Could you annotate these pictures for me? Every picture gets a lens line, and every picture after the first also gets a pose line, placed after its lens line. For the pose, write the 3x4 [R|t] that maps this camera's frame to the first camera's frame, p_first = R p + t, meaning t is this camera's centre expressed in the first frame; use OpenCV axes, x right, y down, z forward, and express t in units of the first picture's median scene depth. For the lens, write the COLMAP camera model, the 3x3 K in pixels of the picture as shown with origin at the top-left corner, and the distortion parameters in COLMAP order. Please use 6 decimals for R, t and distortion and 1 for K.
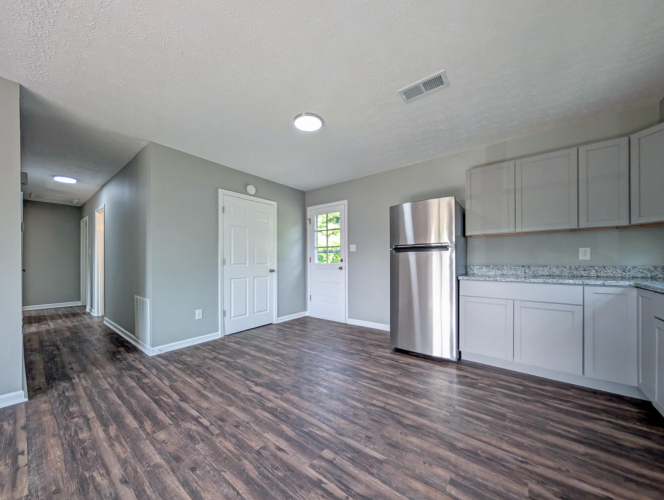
lens RADIAL K [[246.3, 0, 329.2], [0, 246.3, 260.6], [0, 0, 1]] dist [0.002134, -0.000626]
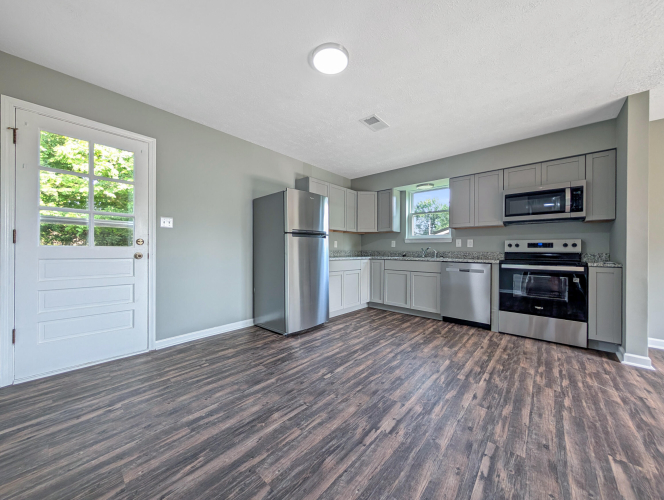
lens RADIAL K [[246.3, 0, 327.3], [0, 246.3, 249.9], [0, 0, 1]] dist [0.002134, -0.000626]
pose [[0.055613, 0.012000, 0.998380, -1.043016], [-0.004883, 0.999919, -0.011746, 0.047136], [-0.998440, -0.004222, 0.055667, 1.191734]]
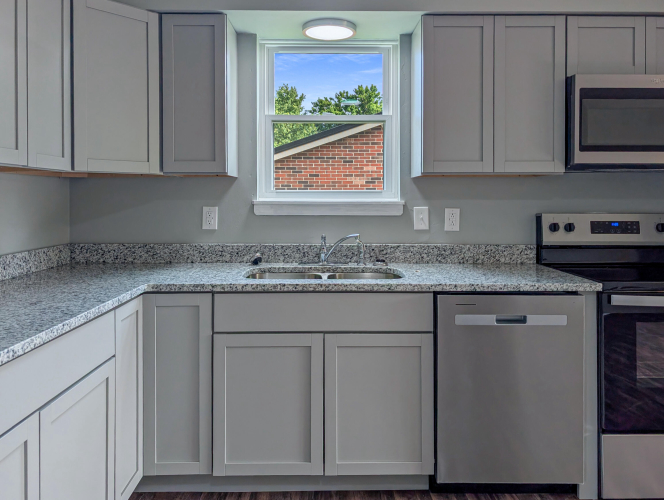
lens RADIAL K [[490.4, 0, 327.2], [0, 490.4, 200.2], [0, 0, 1]] dist [0.020379, -0.021653]
pose [[-0.635796, 0.008803, 0.771807, 0.145202], [0.008457, 0.999954, -0.004438, -0.082084], [-0.771811, 0.003706, -0.635841, 1.288302]]
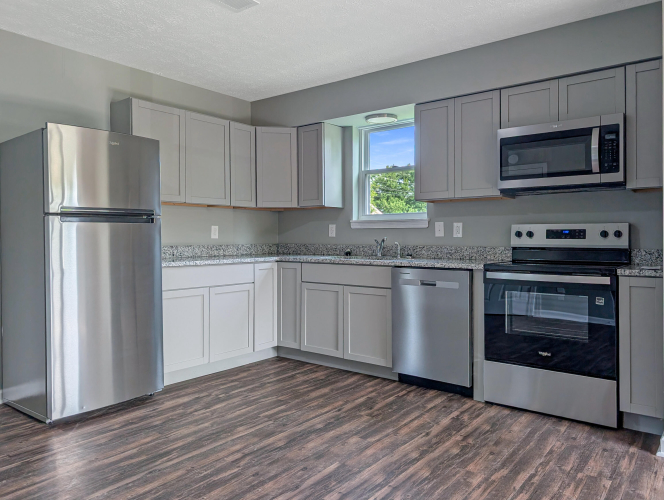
lens RADIAL K [[490.4, 0, 336.9], [0, 490.4, 236.9], [0, 0, 1]] dist [0.020379, -0.021653]
pose [[-0.018037, 0.010304, 0.999784, -1.042392], [0.004631, 0.999937, -0.010222, 0.014144], [-0.999827, 0.004446, -0.018084, 0.707334]]
